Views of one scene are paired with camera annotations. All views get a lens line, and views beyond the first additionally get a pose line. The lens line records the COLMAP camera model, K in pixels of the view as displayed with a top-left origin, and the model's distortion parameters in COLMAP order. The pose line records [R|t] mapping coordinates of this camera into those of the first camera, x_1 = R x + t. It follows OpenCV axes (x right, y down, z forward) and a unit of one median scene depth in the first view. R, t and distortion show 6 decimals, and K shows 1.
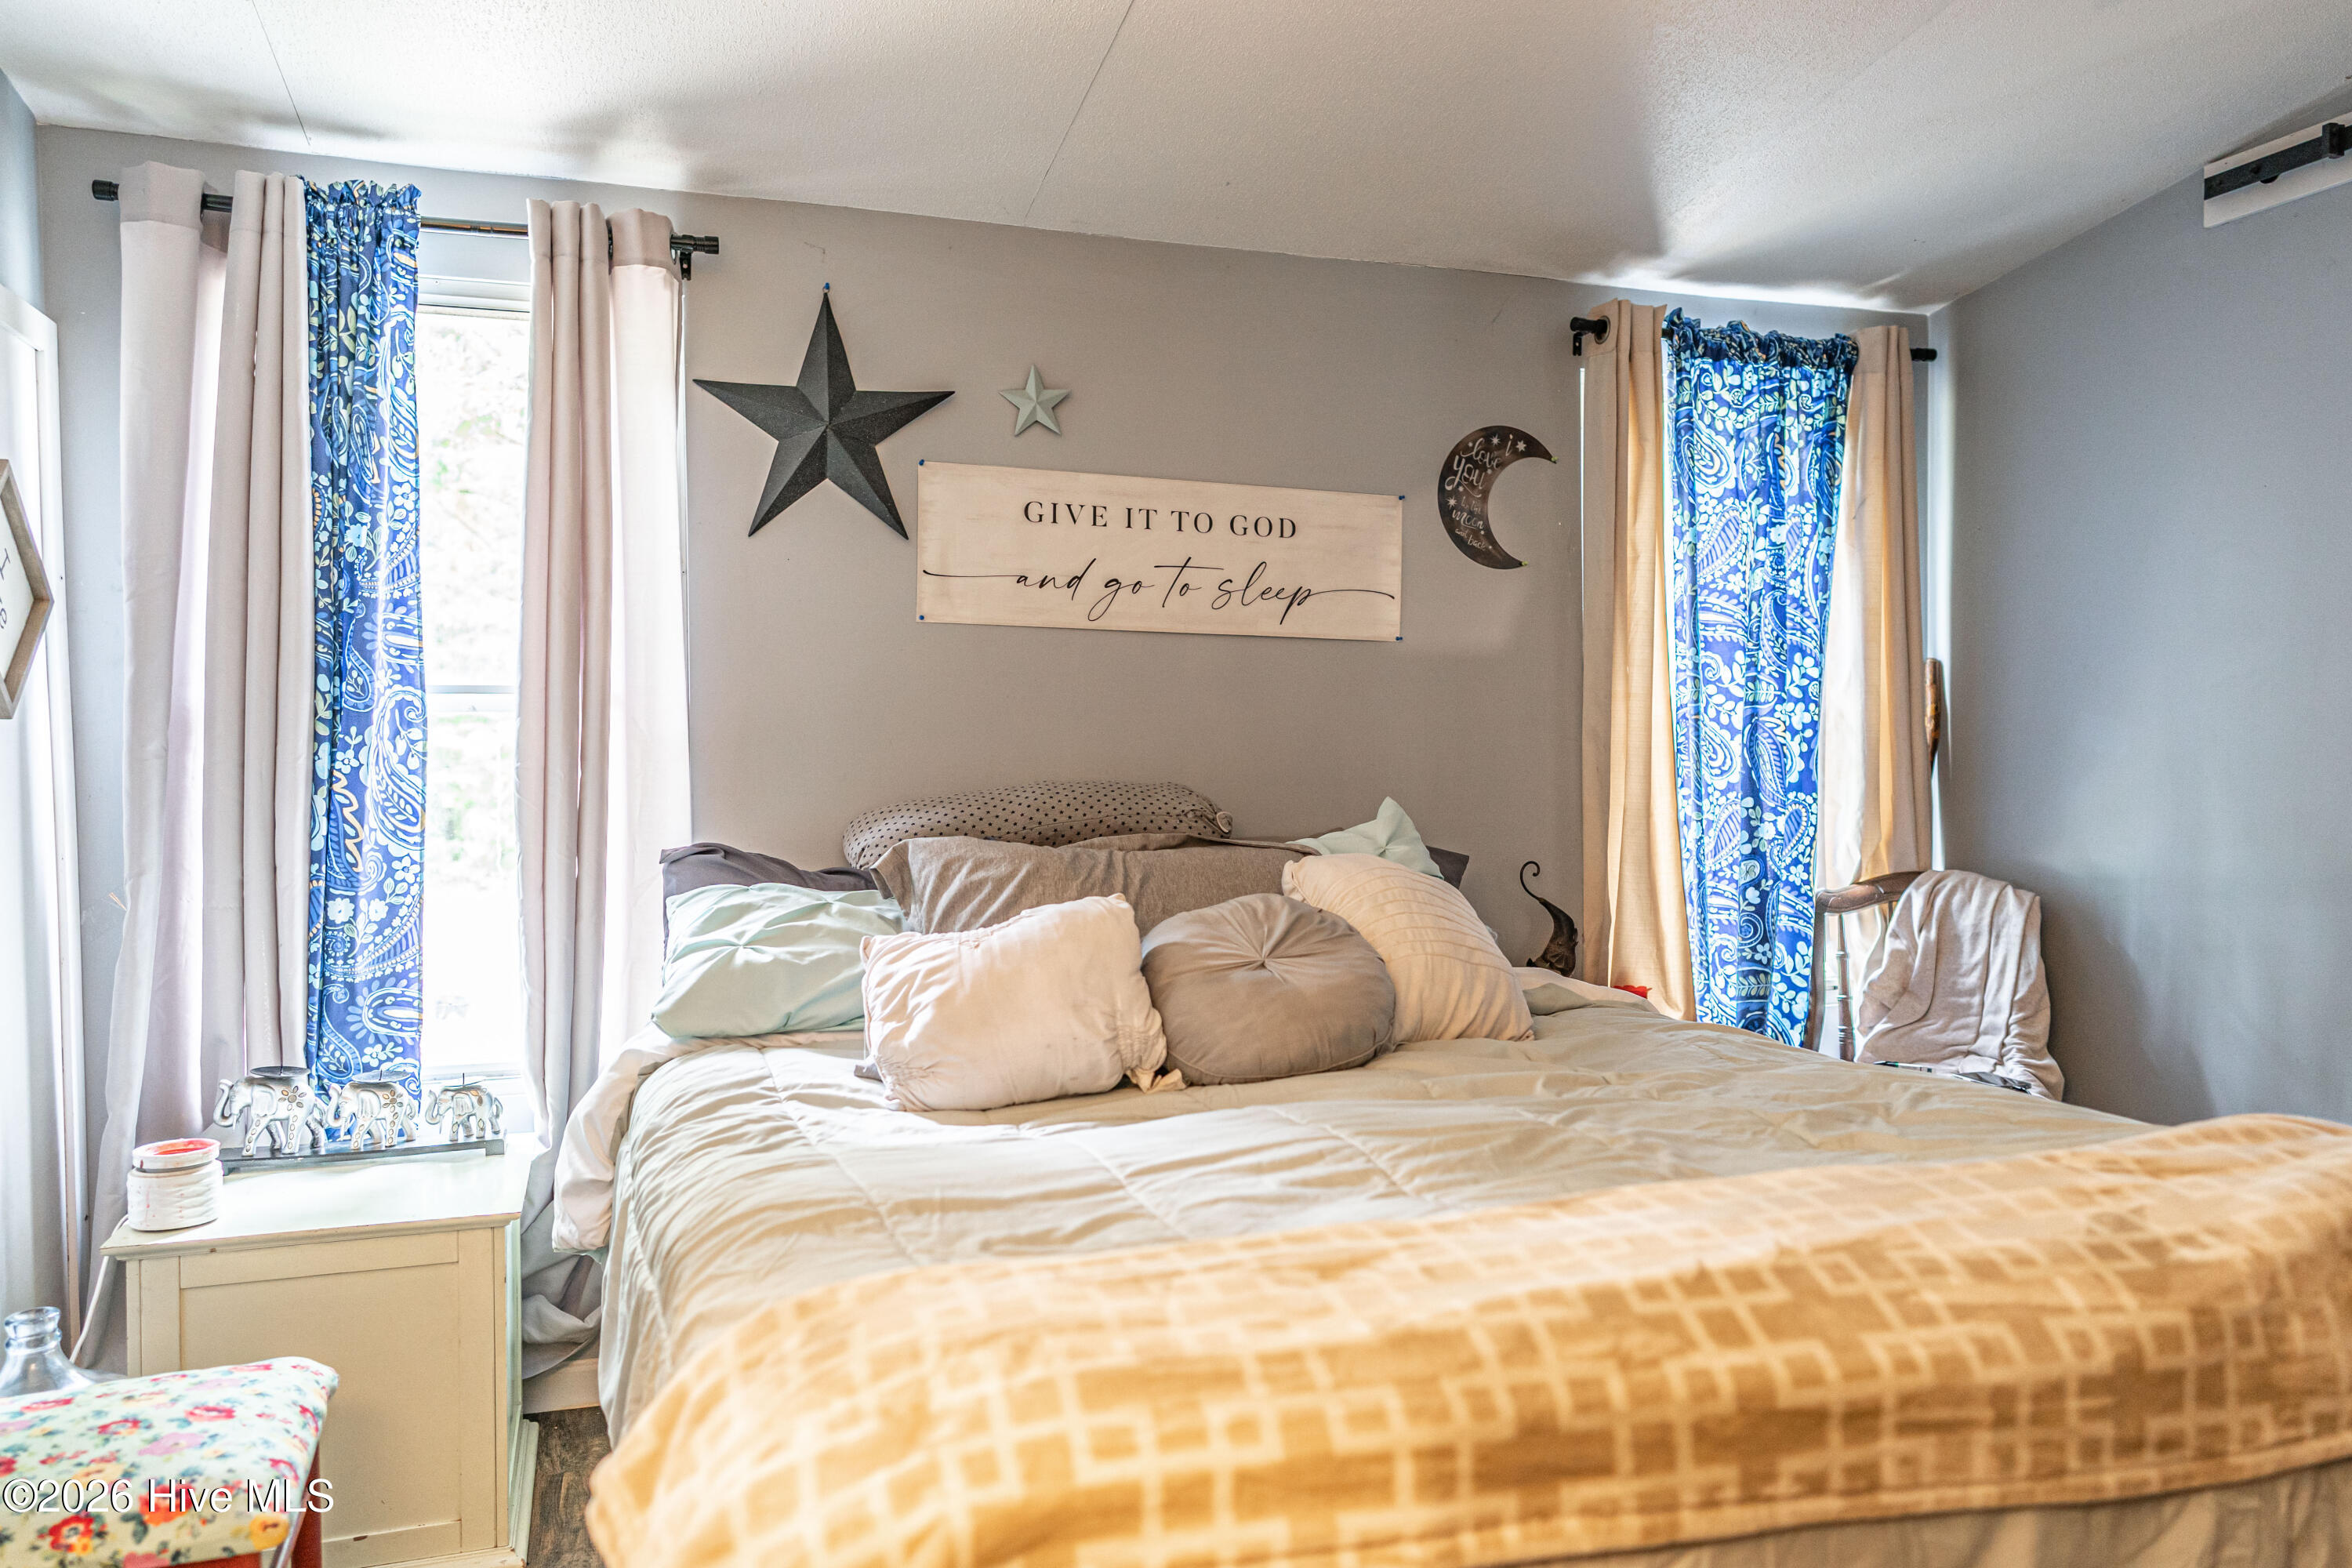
lens RADIAL K [[1573.2, 0, 1155.0], [0, 1573.2, 782.0], [0, 0, 1]] dist [-0.006181, 0.004162]
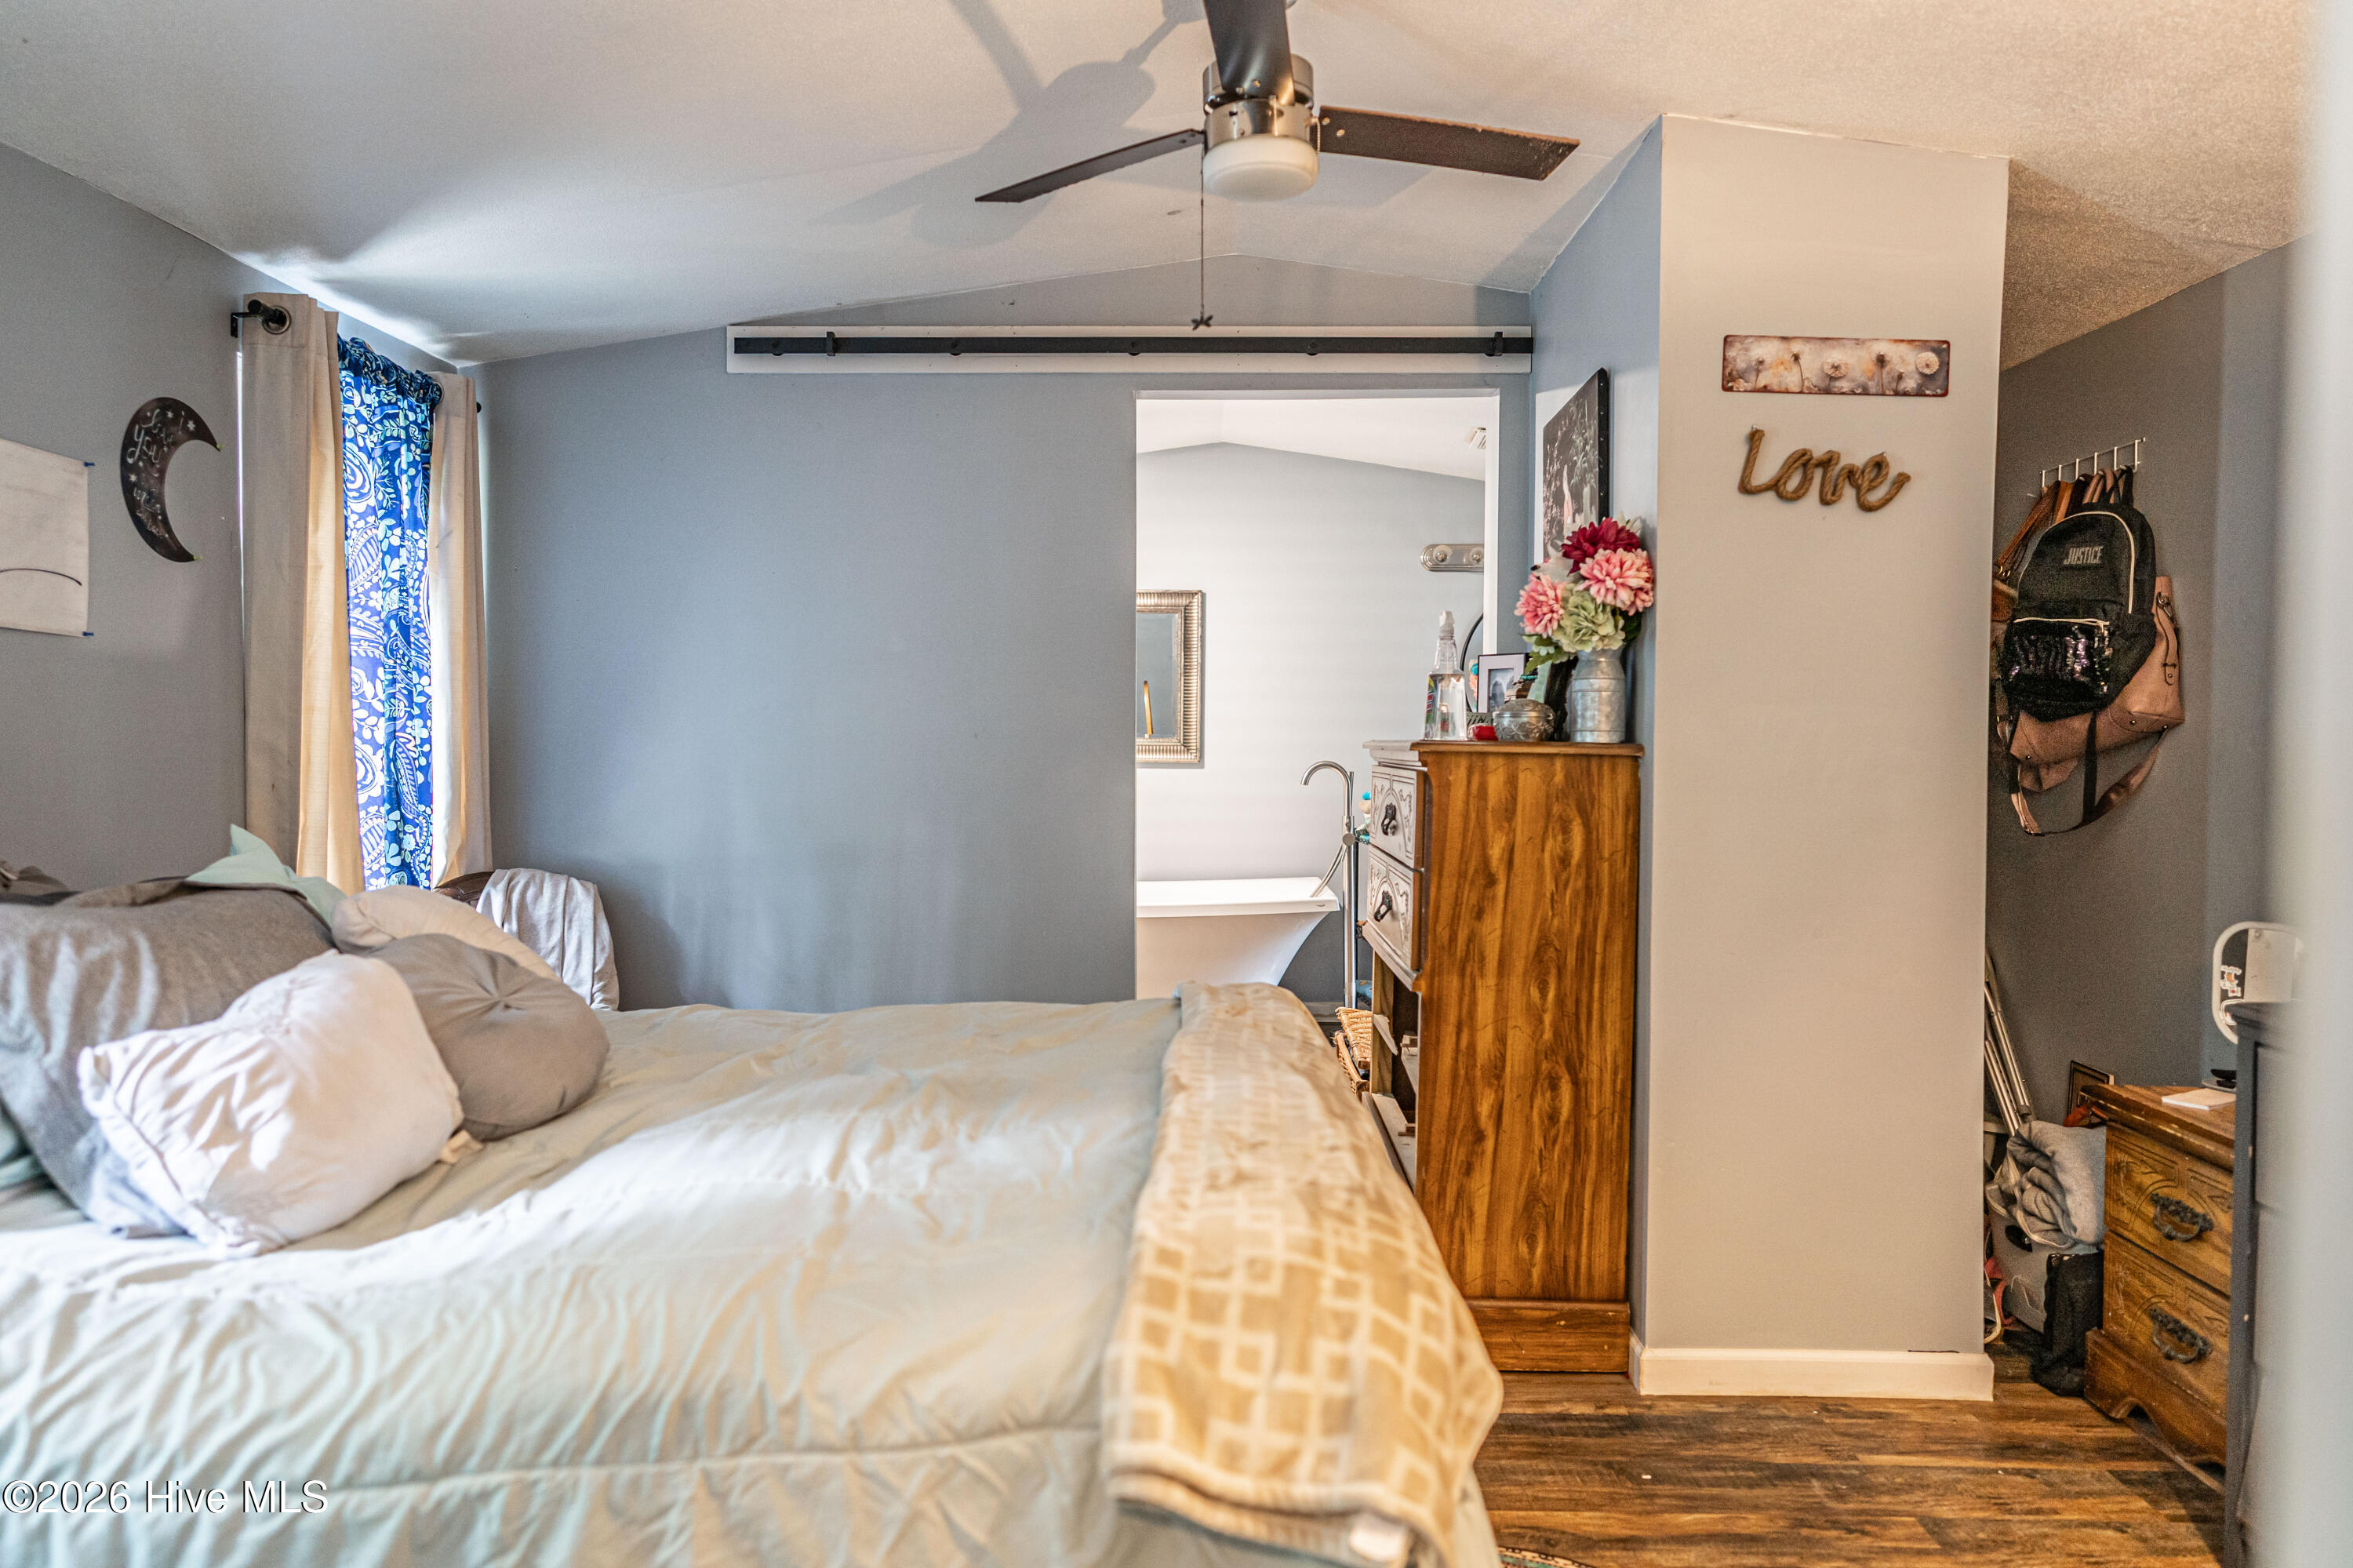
lens RADIAL K [[1573.9, 0, 1156.6], [0, 1573.9, 776.7], [0, 0, 1]] dist [-0.006181, 0.004162]
pose [[0.339780, -0.014329, 0.940396, -0.423589], [0.013903, 0.999851, 0.010212, -0.016216], [-0.940402, 0.009604, 0.339929, 0.184625]]
